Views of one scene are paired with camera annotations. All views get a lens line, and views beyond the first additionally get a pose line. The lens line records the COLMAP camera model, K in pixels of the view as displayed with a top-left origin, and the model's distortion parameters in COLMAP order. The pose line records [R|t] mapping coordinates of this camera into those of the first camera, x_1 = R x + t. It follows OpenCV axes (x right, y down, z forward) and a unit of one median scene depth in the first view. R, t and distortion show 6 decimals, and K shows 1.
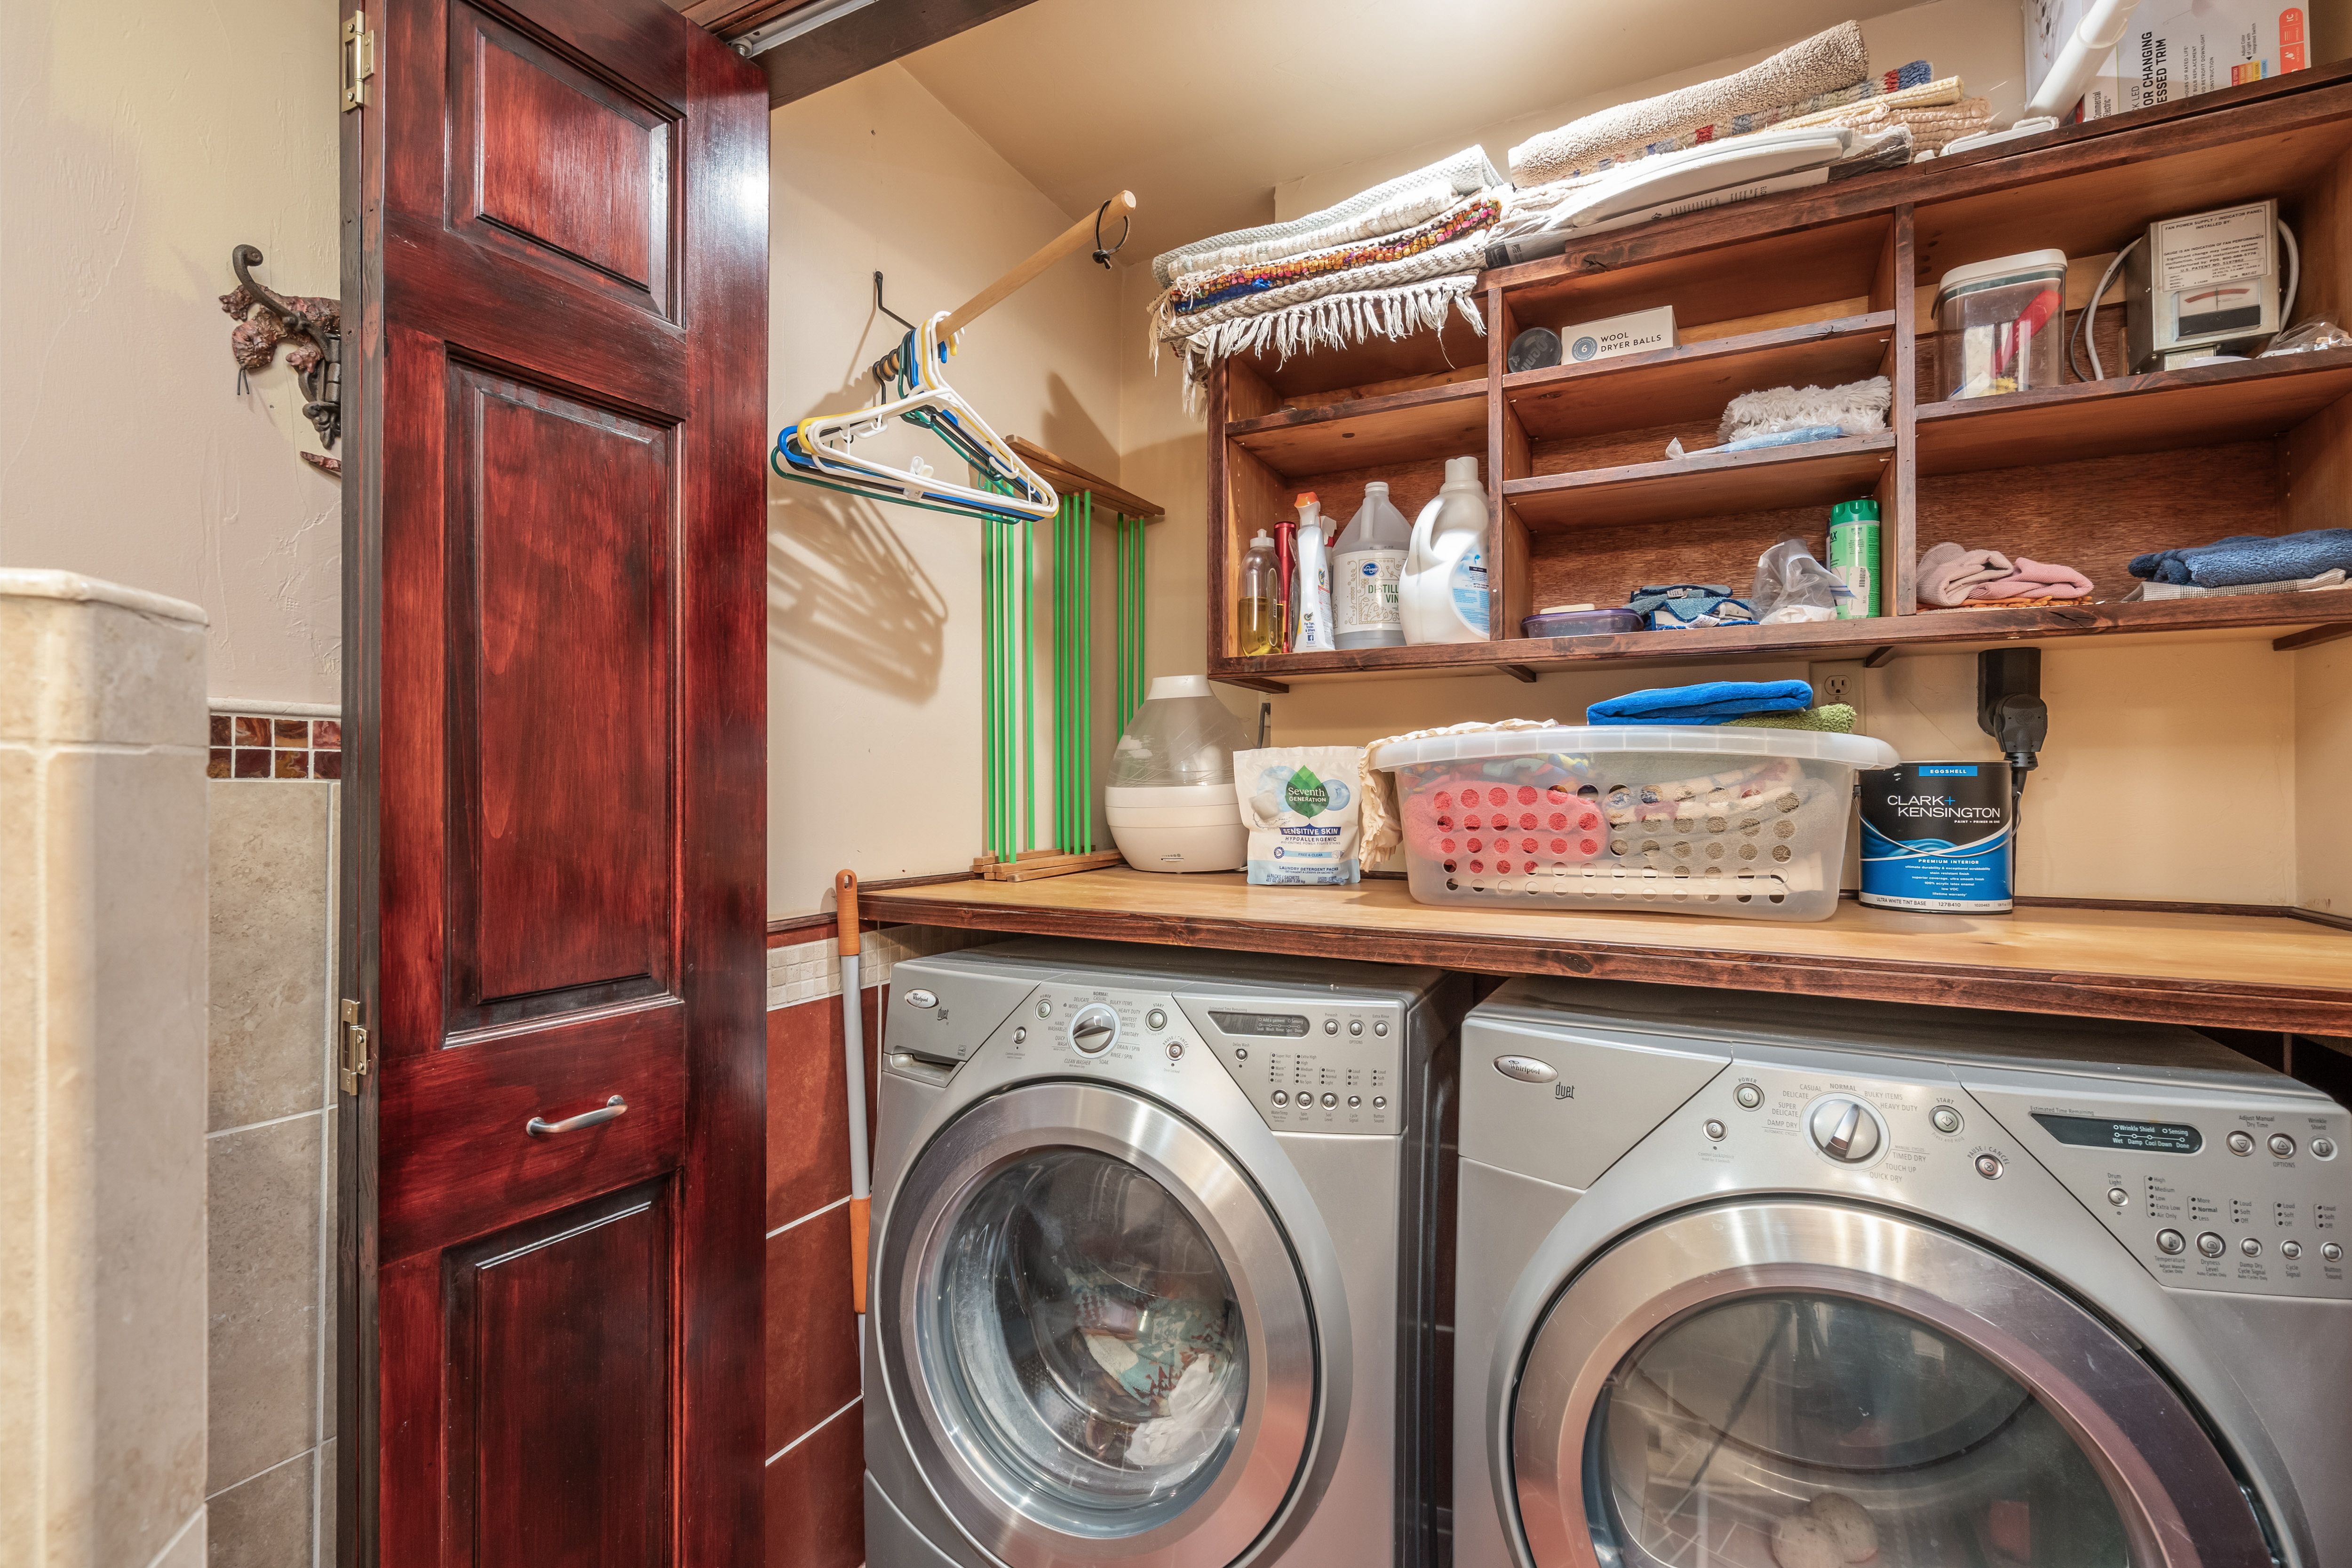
lens RADIAL K [[1101.5, 0, 1173.9], [0, 1101.5, 787.9], [0, 0, 1]] dist [-0.054692, 0.020060]
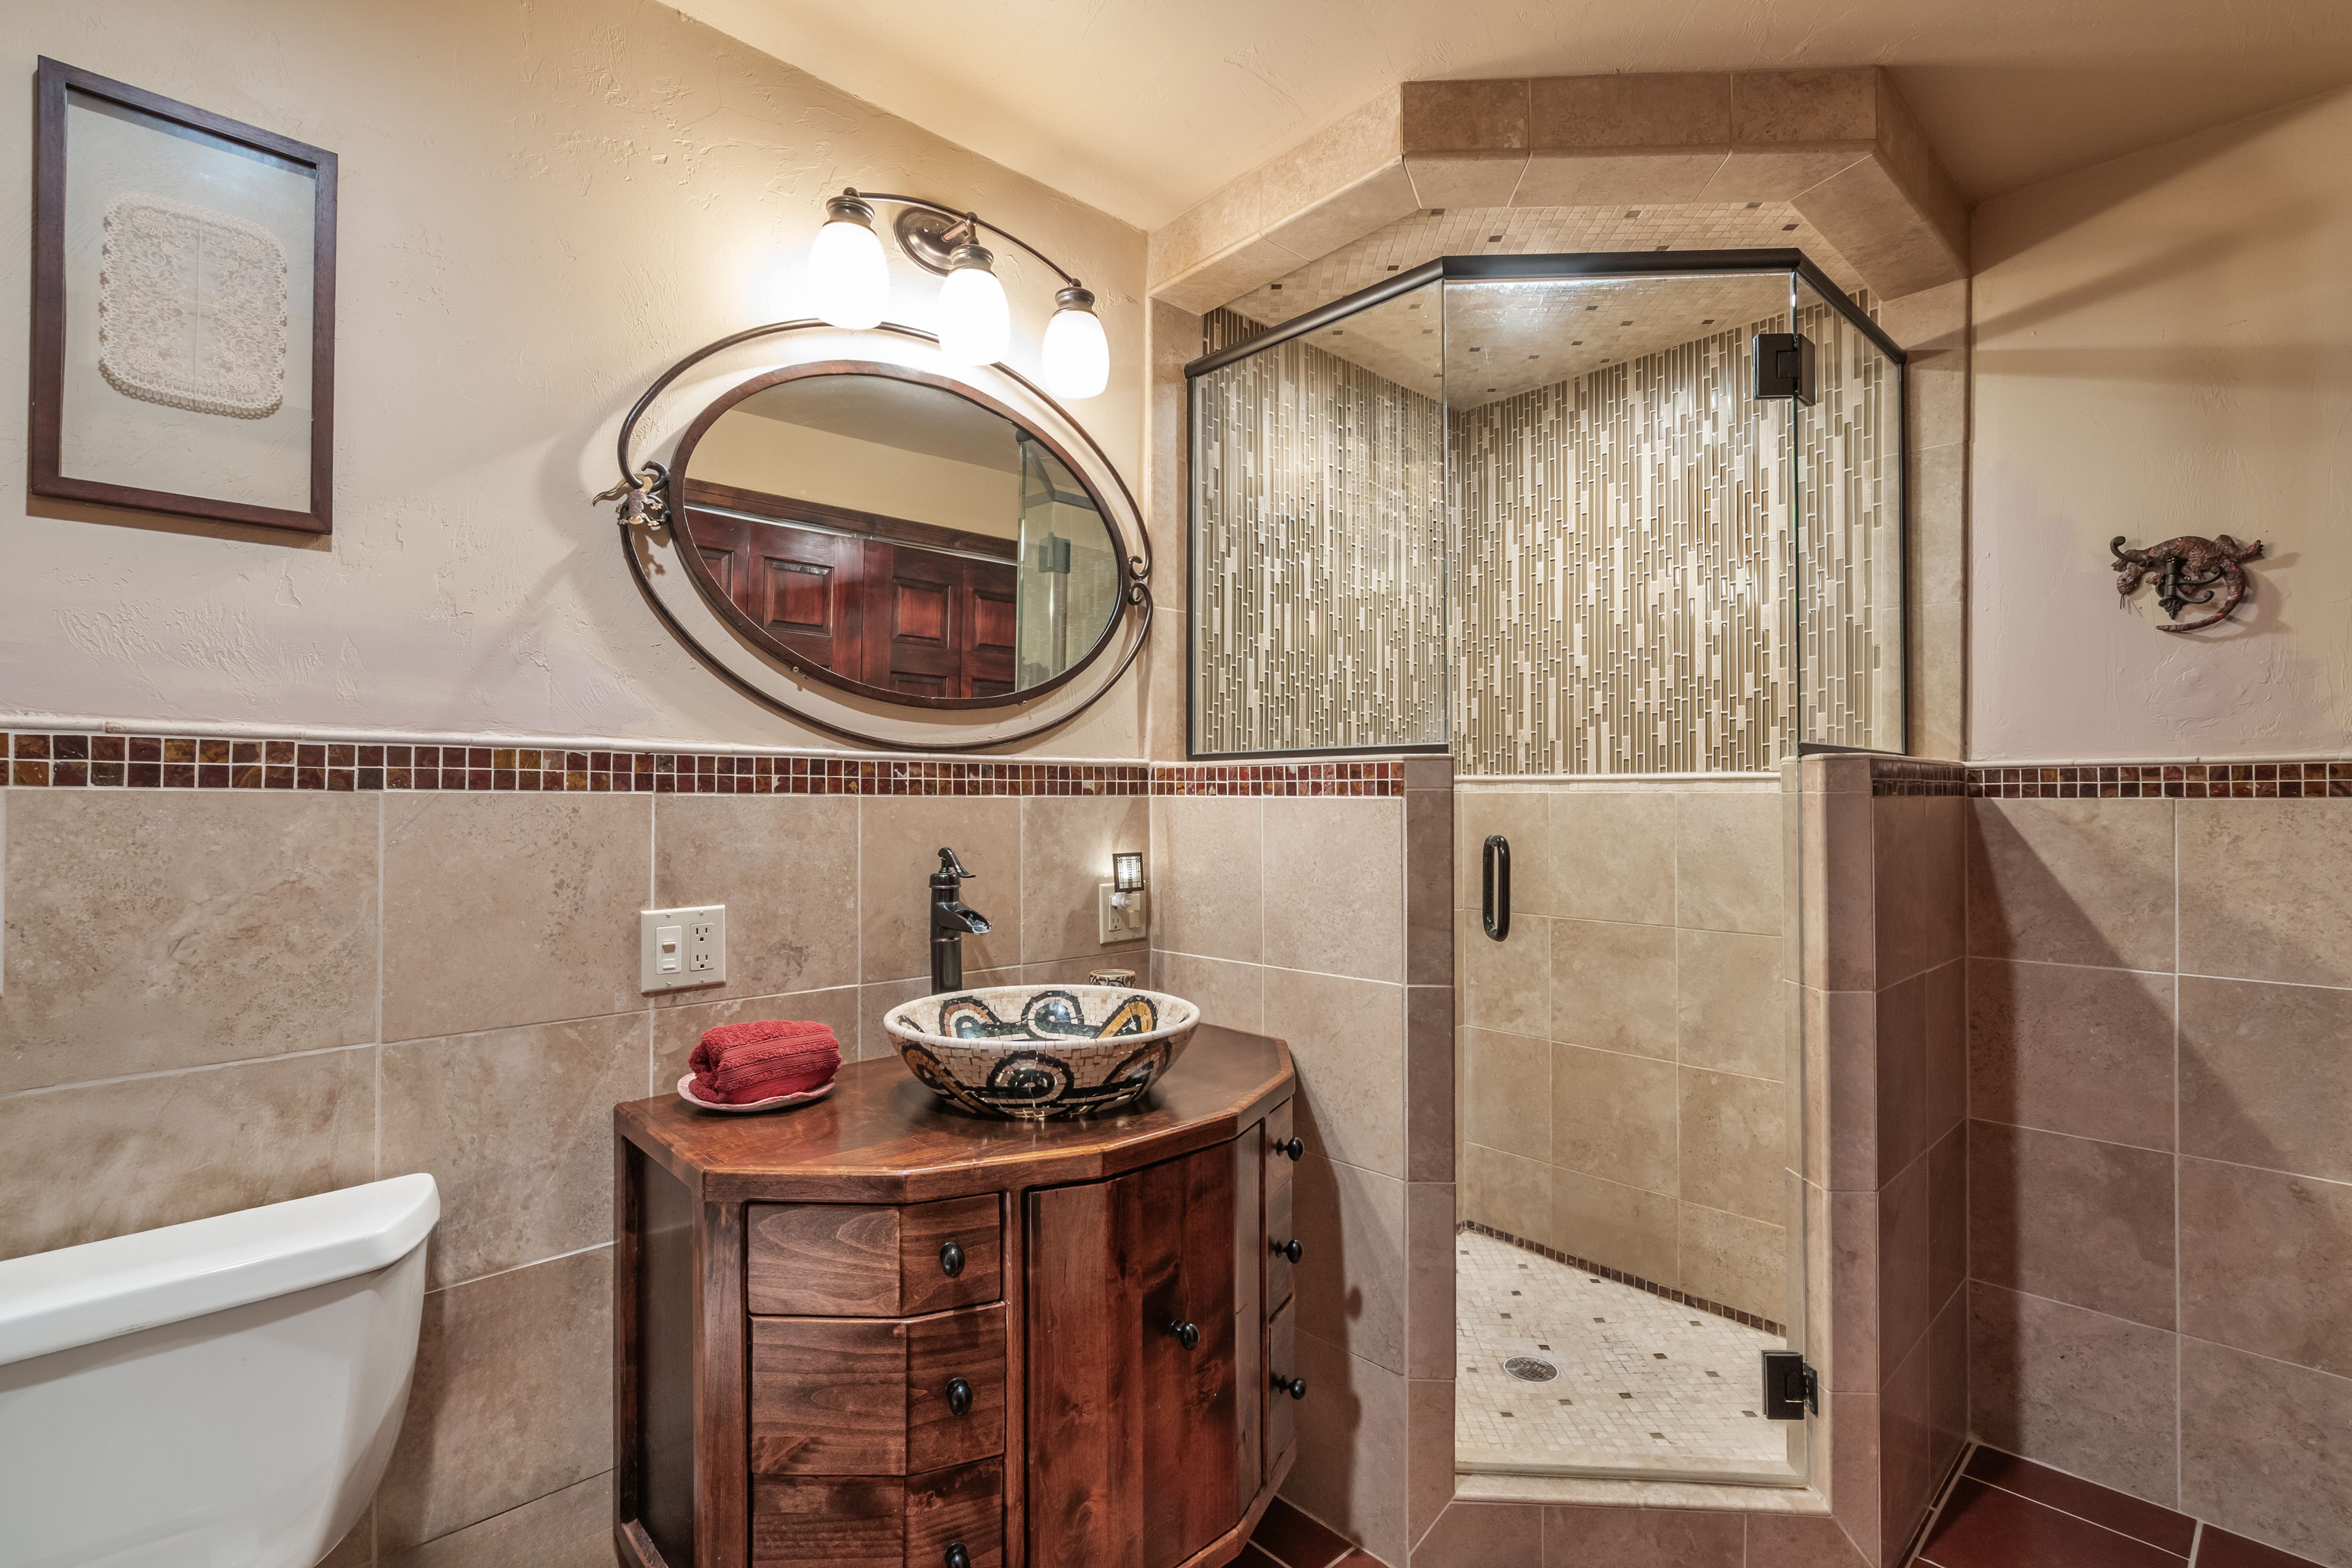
lens RADIAL K [[1101.5, 0, 1178.2], [0, 1101.5, 788.9], [0, 0, 1]] dist [-0.054692, 0.020060]
pose [[-0.326651, -0.005451, -0.945129, 1.582221], [0.006043, 0.999951, -0.007855, -0.018682], [0.945126, -0.008277, -0.326602, -0.037705]]
